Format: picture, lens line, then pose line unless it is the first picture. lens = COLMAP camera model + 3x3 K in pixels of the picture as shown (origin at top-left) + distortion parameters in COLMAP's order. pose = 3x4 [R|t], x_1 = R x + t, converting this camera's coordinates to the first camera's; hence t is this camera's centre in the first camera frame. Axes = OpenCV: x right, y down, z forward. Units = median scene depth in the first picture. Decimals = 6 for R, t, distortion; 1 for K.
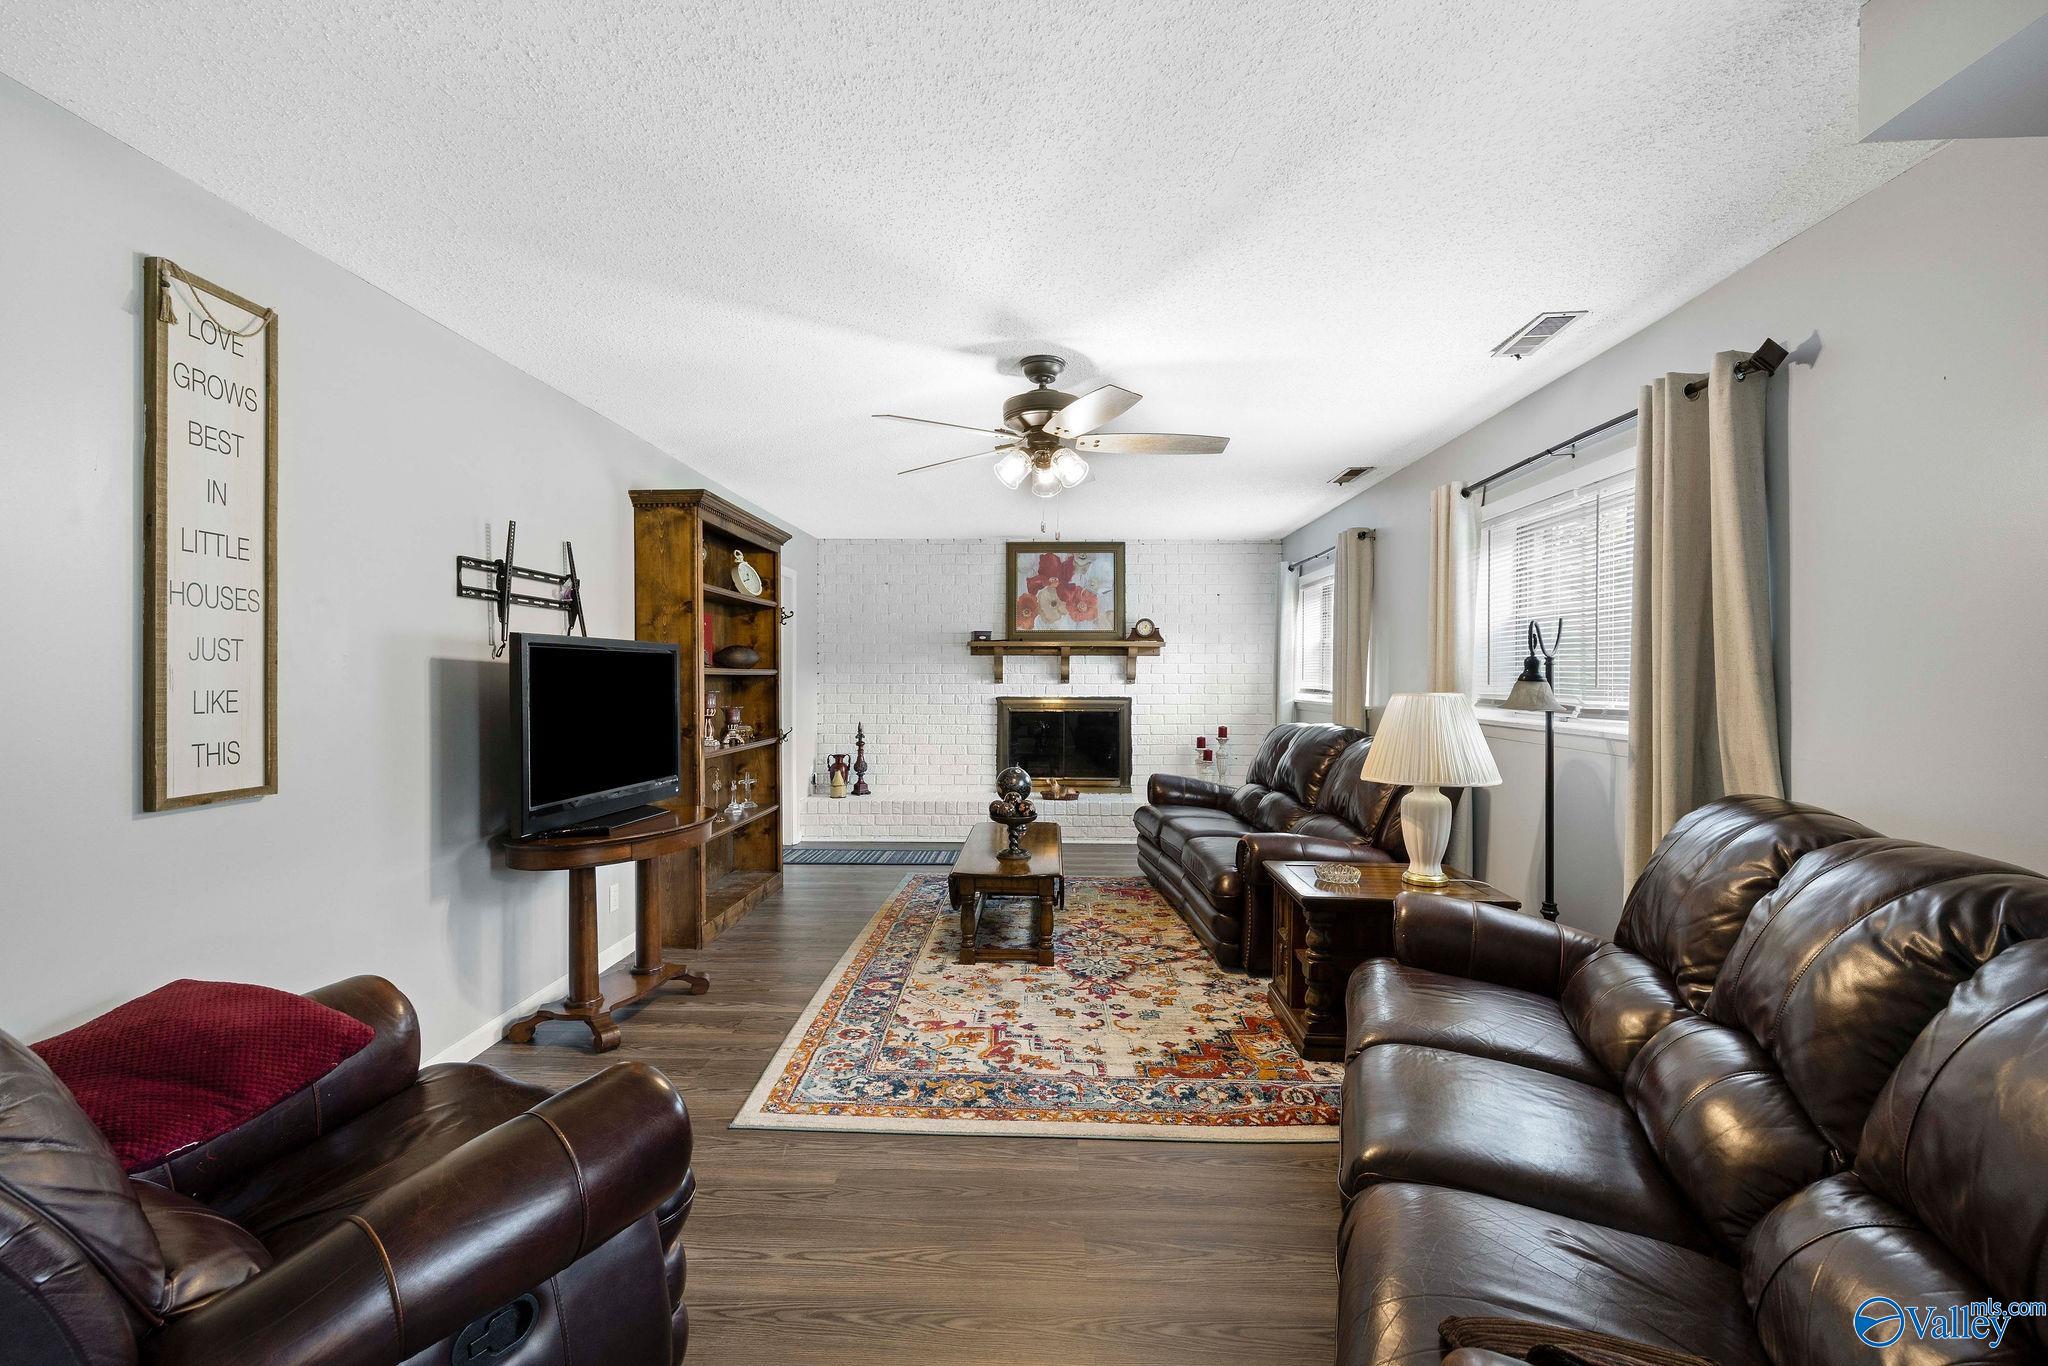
lens RADIAL K [[896.4, 0, 997.3], [0, 896.4, 676.5], [0, 0, 1]] dist [0.000648, 0.000443]
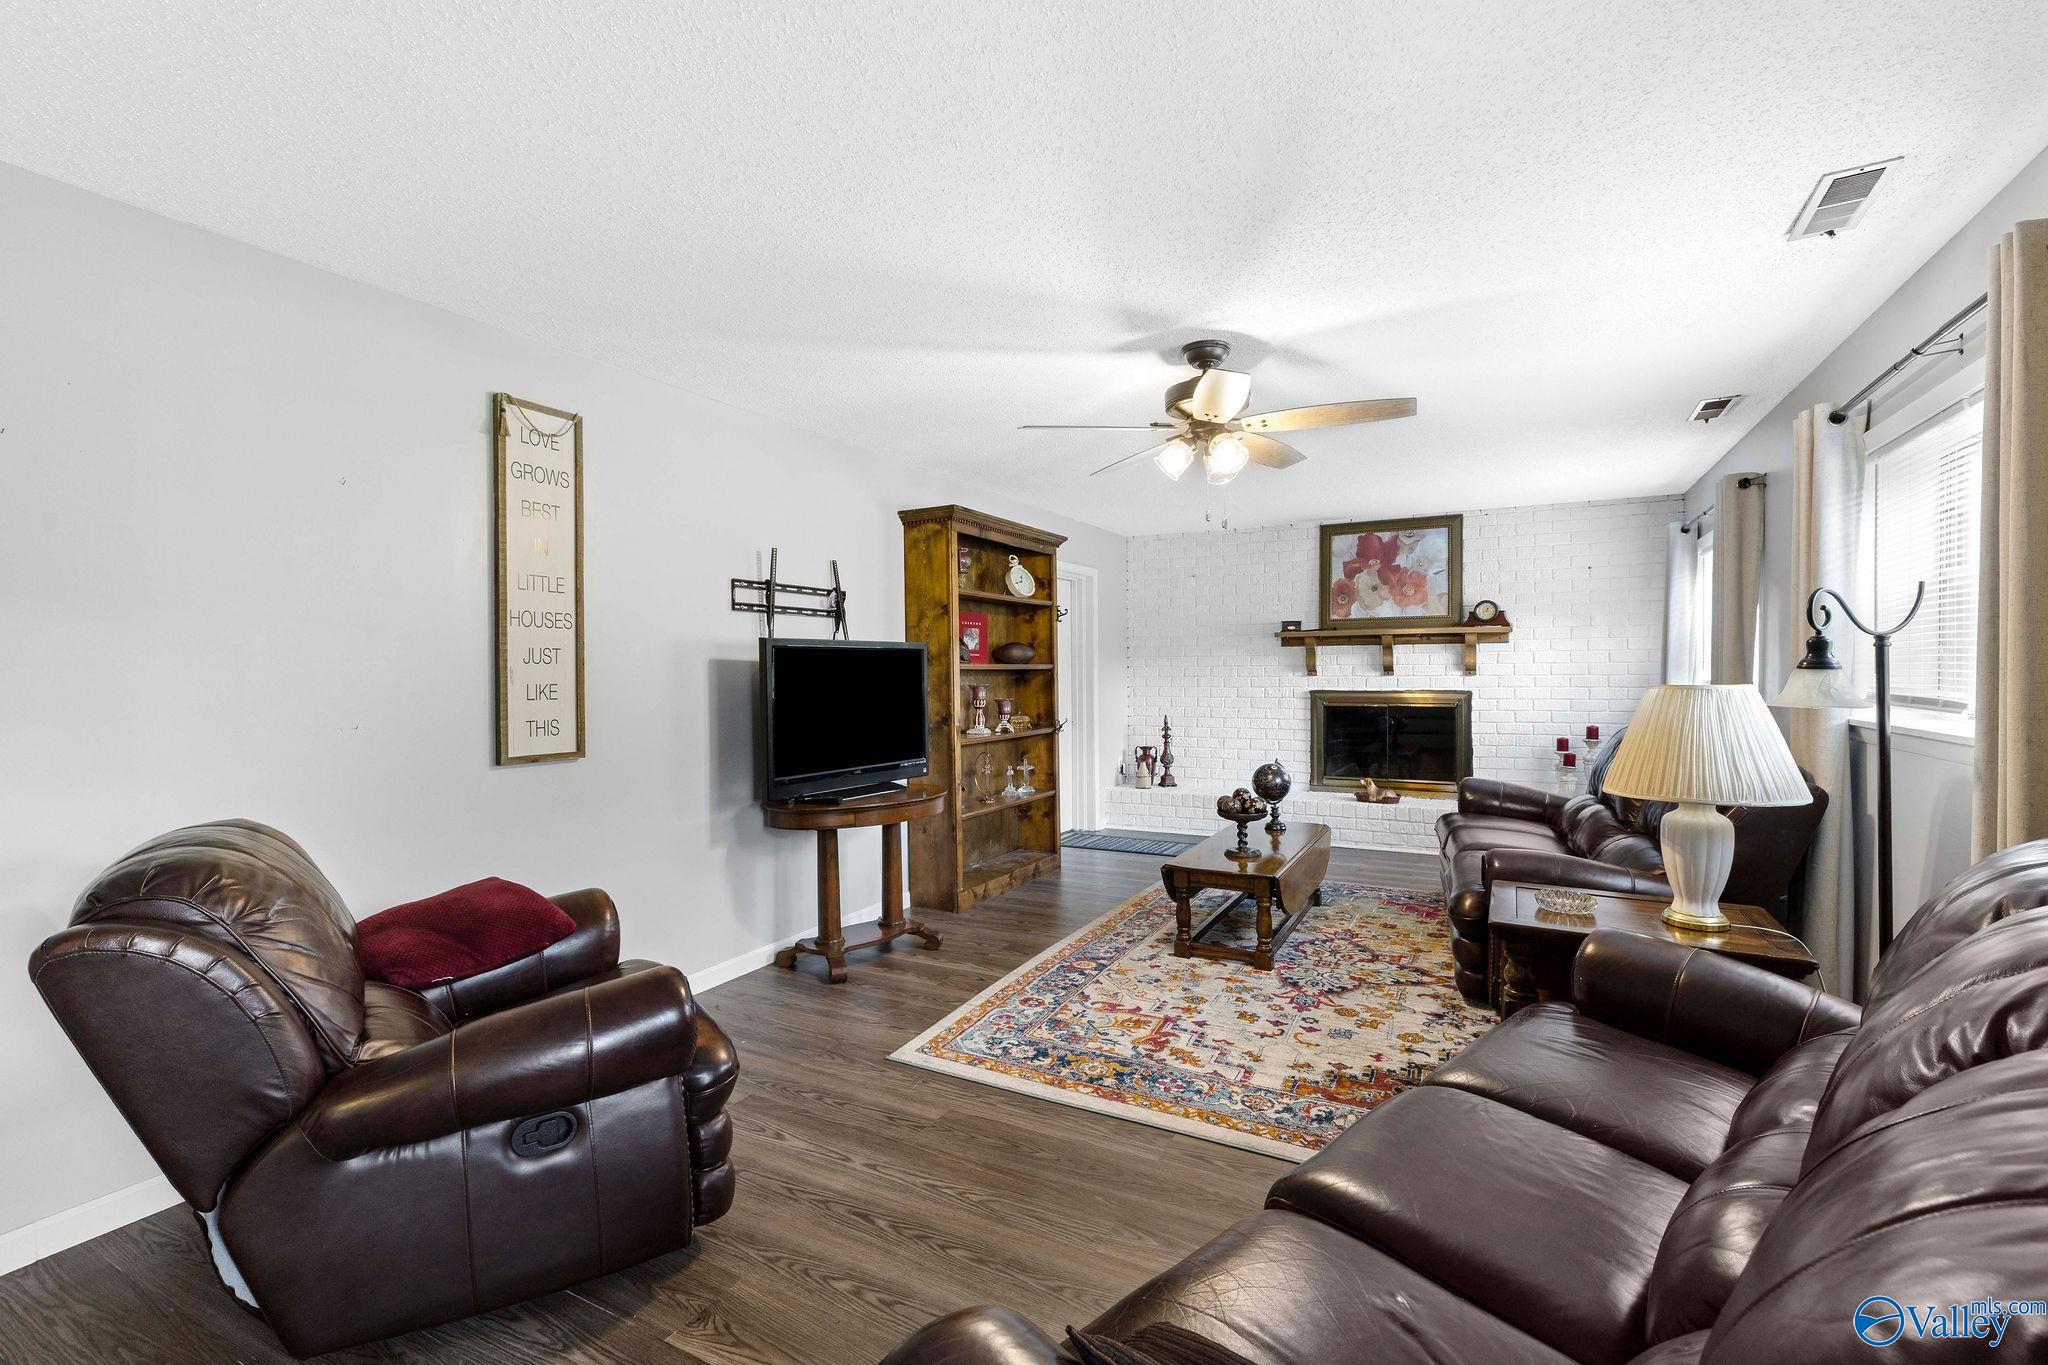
lens RADIAL K [[896.4, 0, 993.1], [0, 896.4, 677.4], [0, 0, 1]] dist [0.000648, 0.000443]
pose [[0.895823, -0.005305, -0.444379, 0.276180], [0.008942, 0.999941, 0.006090, 0.001471], [0.444321, -0.009429, 0.895818, 0.017754]]
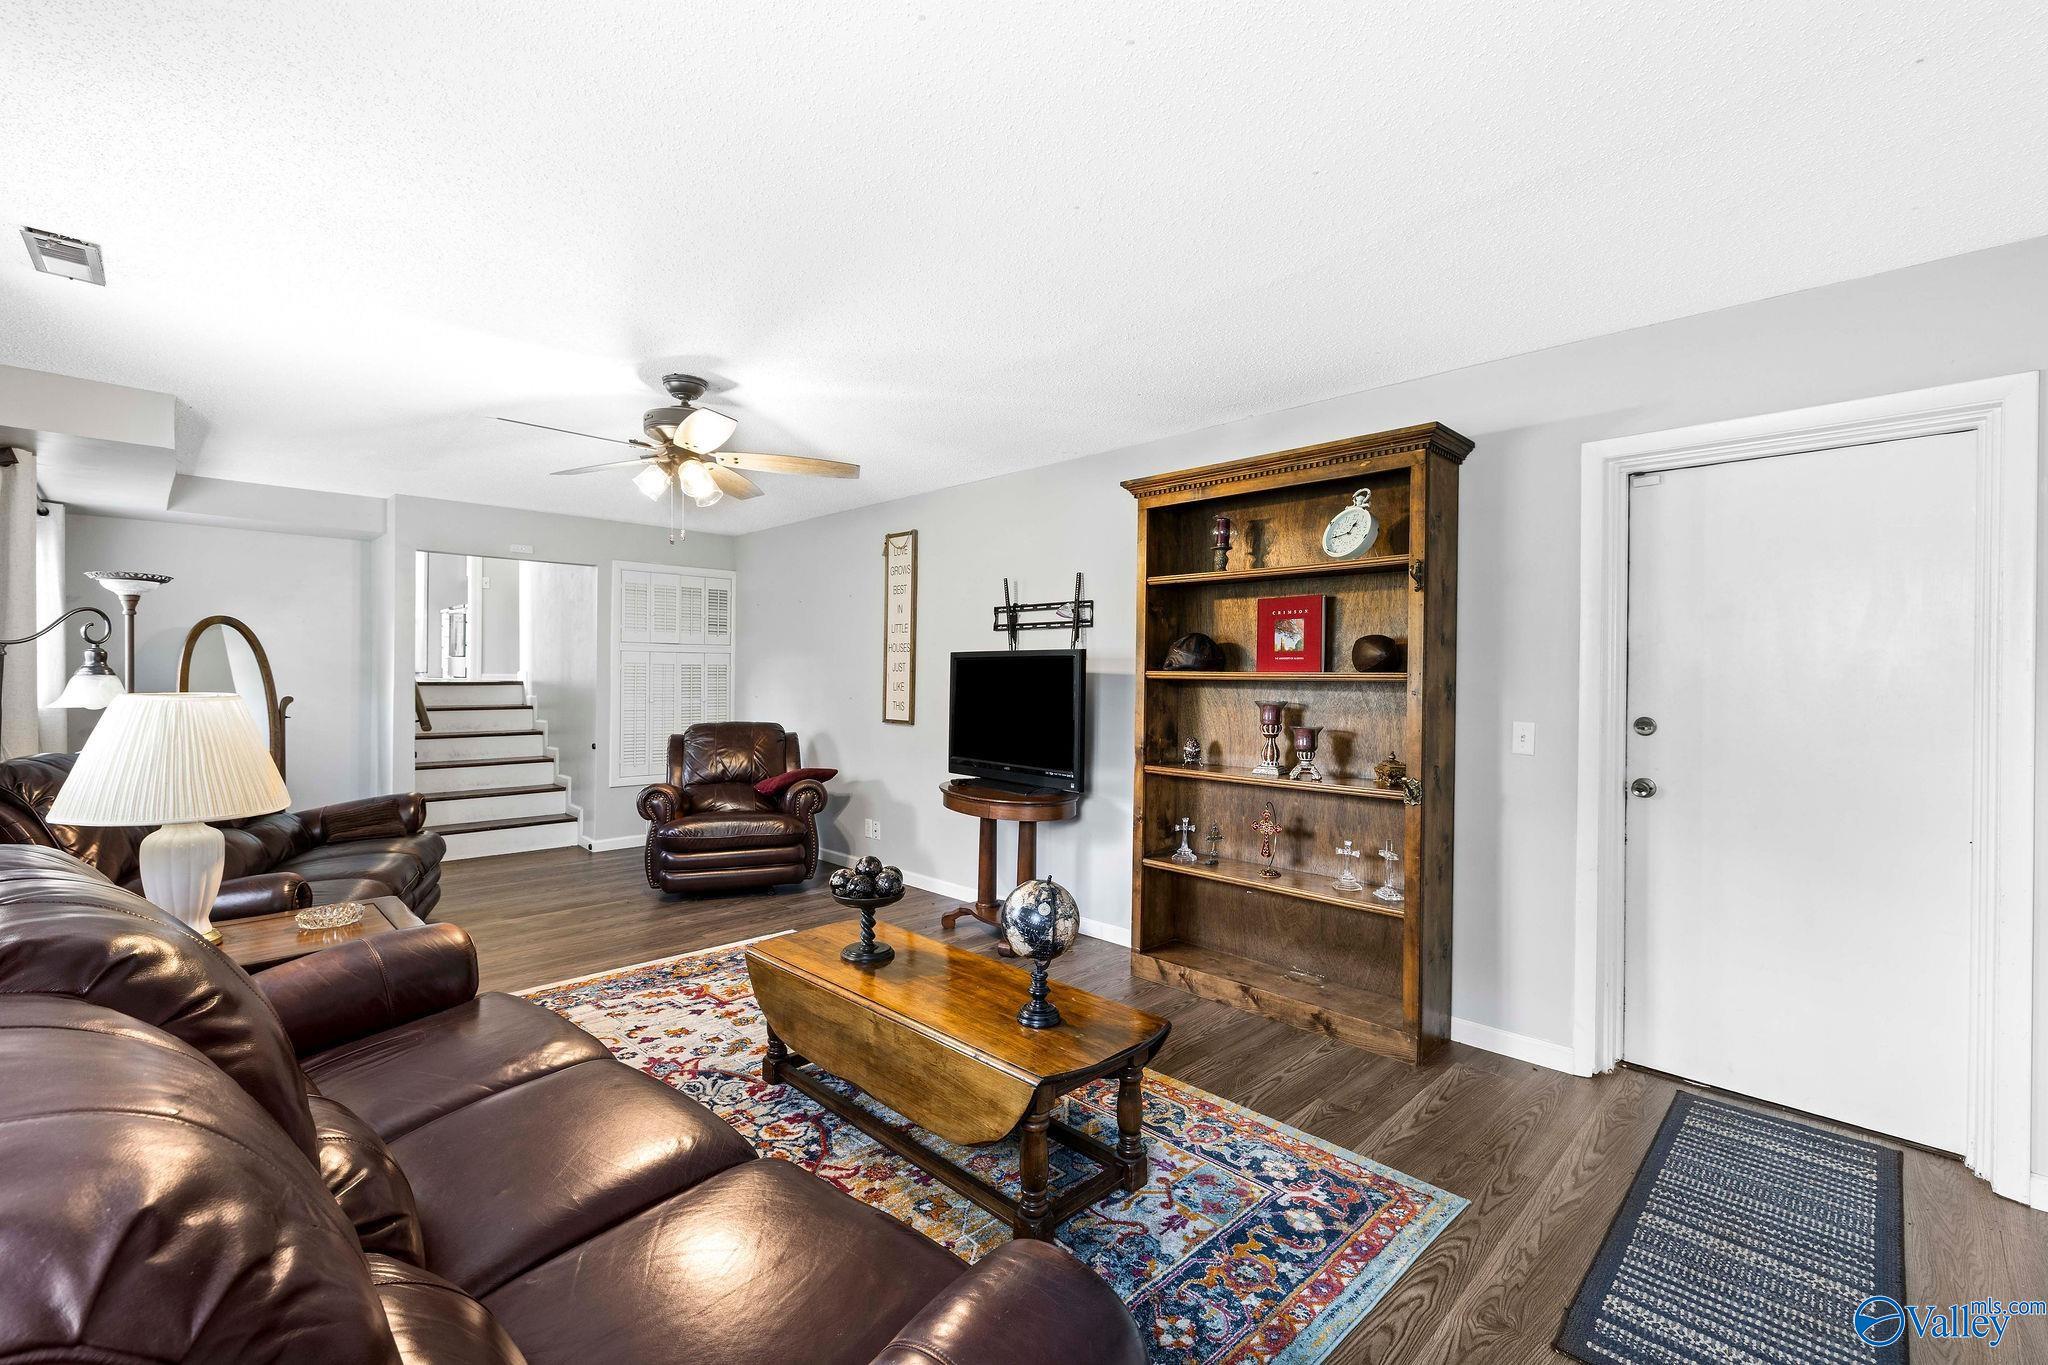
lens RADIAL K [[896.4, 0, 1025.4], [0, 896.4, 676.3], [0, 0, 1]] dist [0.000648, 0.000443]
pose [[-0.673706, -0.010684, -0.738922, 0.561333], [-0.013705, 0.999904, -0.001963, -0.001278], [0.738872, 0.008804, -0.673788, 2.015360]]
